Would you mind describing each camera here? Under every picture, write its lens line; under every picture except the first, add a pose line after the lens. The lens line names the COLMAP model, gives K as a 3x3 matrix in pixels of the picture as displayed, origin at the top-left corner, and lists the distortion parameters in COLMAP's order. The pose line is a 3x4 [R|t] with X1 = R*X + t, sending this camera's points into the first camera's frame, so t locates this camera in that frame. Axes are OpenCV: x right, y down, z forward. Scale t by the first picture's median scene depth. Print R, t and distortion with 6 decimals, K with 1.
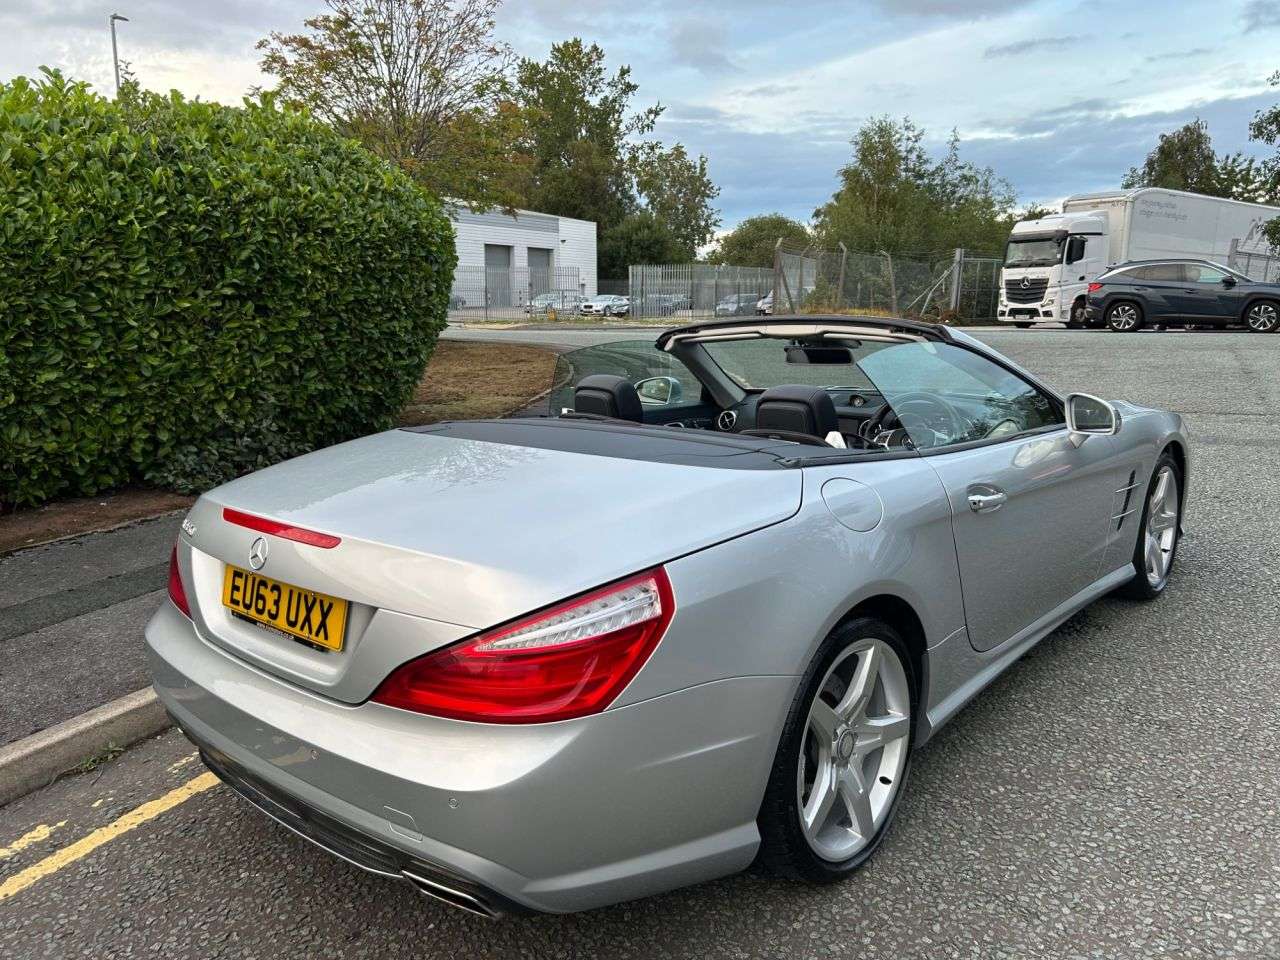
lens RADIAL K [[1010.3, 0, 638.7], [0, 1010.3, 486.5], [0, 0, 1]] dist [0.052121, -0.046298]
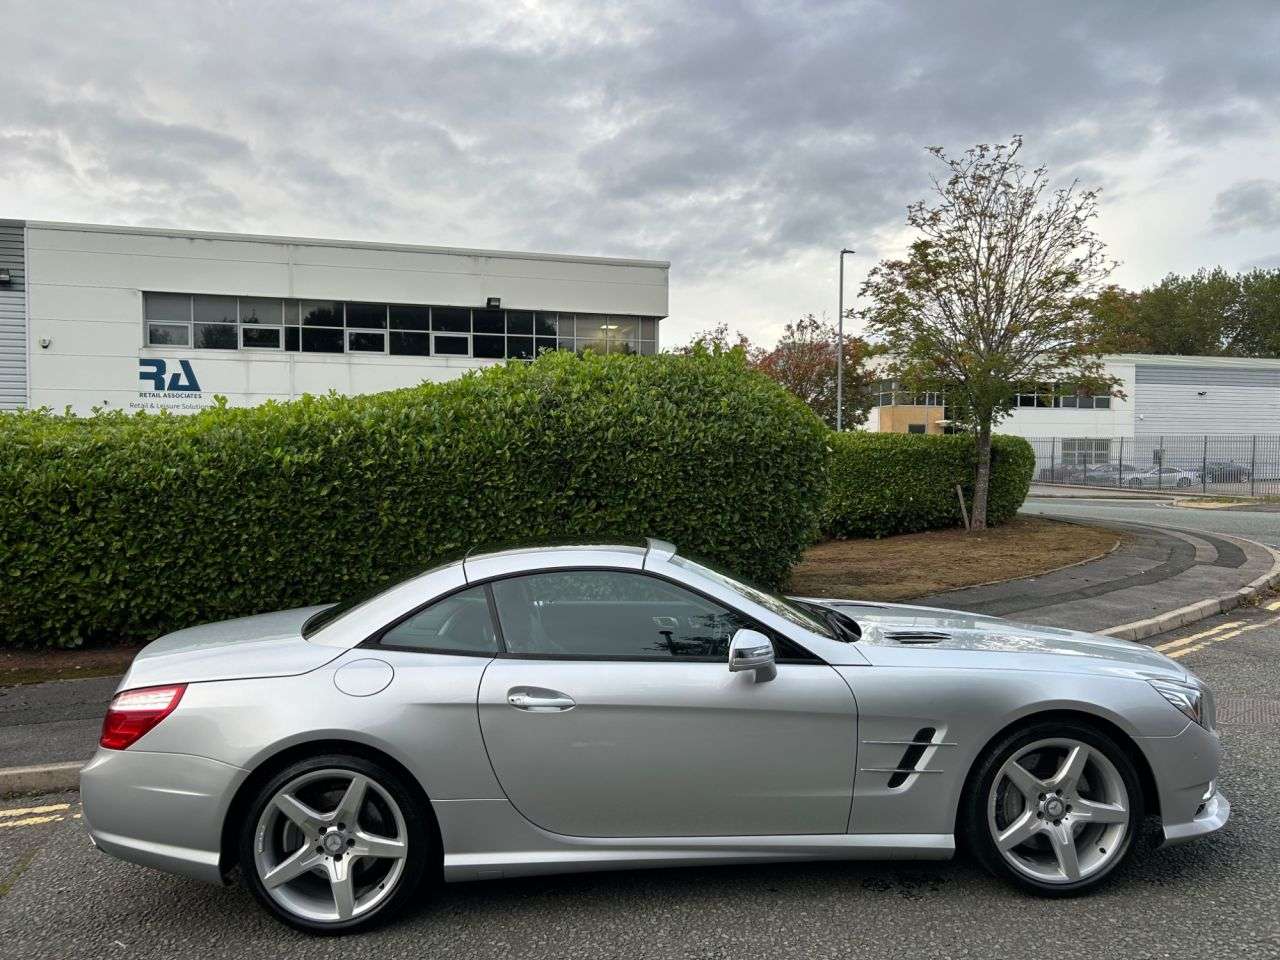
lens RADIAL K [[1010.6, 0, 640.0], [0, 1010.6, 480.0], [0, 0, 1]] dist [0.053308, -0.048659]
pose [[0.684842, 0.020049, -0.728416, 0.666008], [-0.136406, 0.985478, -0.101122, -0.074391], [0.715811, 0.168613, 0.677632, 0.091380]]
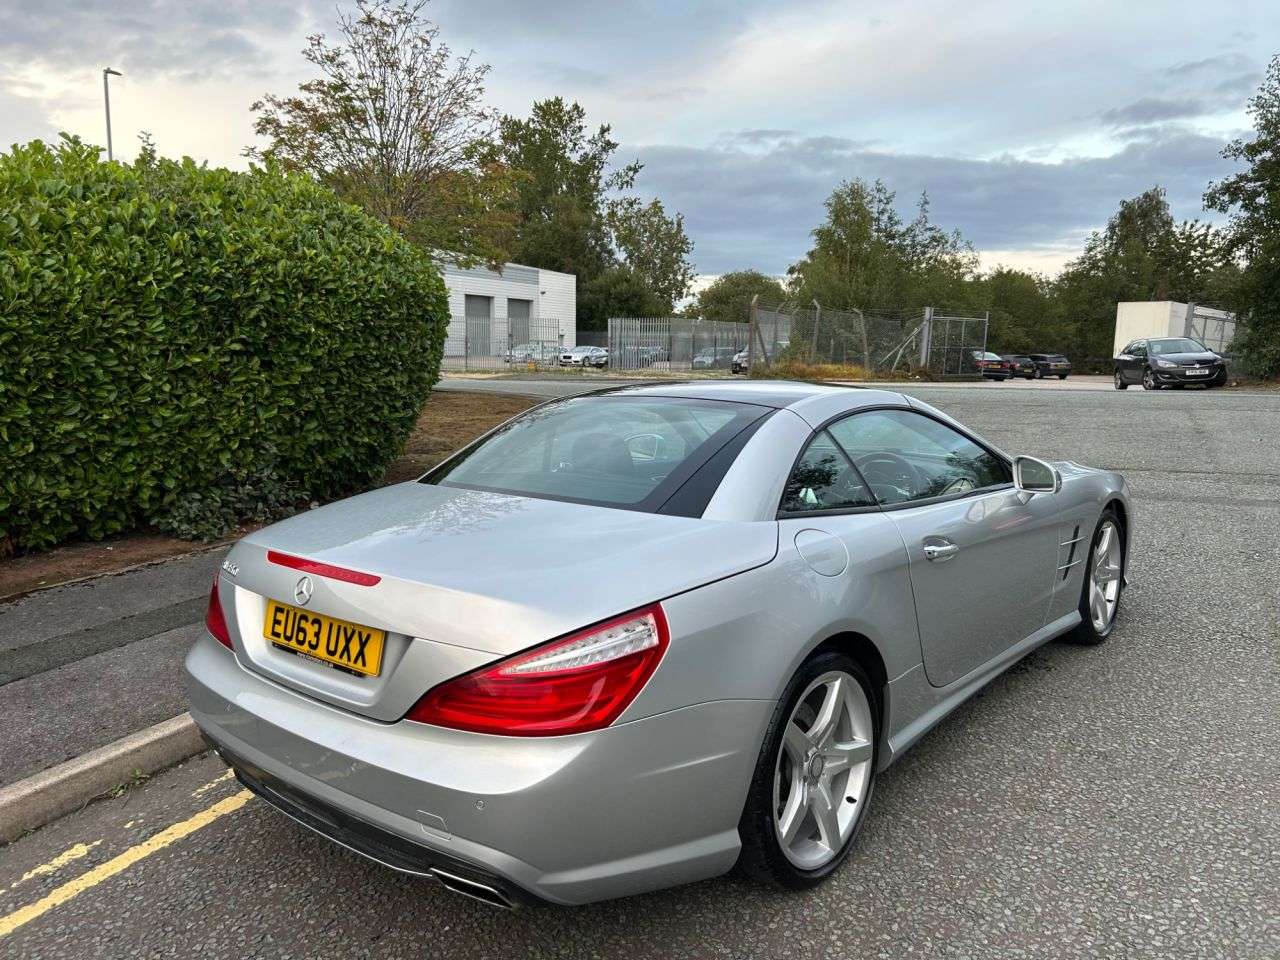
lens RADIAL K [[1014.4, 0, 641.9], [0, 1014.4, 481.3], [0, 0, 1]] dist [0.060450, -0.055716]
pose [[0.999565, 0.010142, 0.027680, -0.010150], [-0.008651, 0.998532, -0.053463, 0.000143], [-0.028181, 0.053200, 0.998186, -0.060702]]
